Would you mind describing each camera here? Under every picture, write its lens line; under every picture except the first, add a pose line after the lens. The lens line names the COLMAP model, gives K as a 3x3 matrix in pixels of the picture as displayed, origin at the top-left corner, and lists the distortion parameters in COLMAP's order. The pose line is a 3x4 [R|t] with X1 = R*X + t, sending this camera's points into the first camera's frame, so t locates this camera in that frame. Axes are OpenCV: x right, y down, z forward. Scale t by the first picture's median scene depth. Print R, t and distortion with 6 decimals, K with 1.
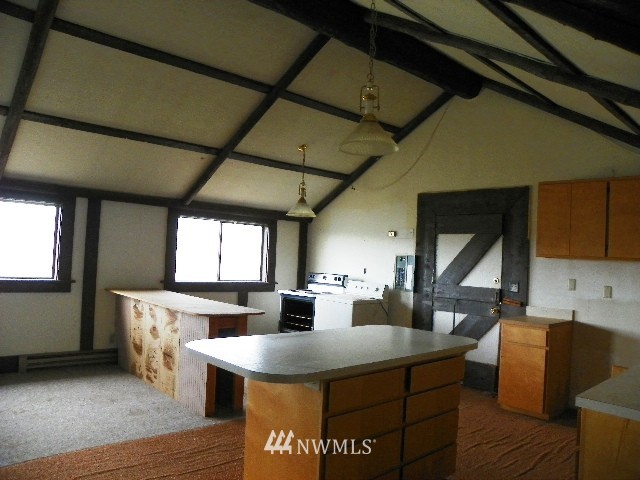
lens RADIAL K [[501.9, 0, 320.0], [0, 501.9, 240.0], [0, 0, 1]] dist [-0.070622, -0.000479]
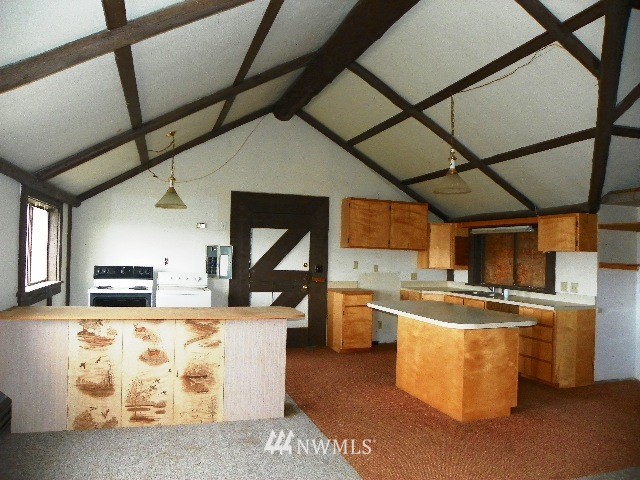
lens RADIAL K [[488.0, 0, 320.0], [0, 488.0, 240.0], [0, 0, 1]] dist [0.000852, 0.000212]
pose [[0.433406, -0.014287, 0.901085, -0.787689], [-0.039879, 0.998591, 0.035014, -0.031596], [-0.900316, -0.051109, 0.432226, 0.379175]]
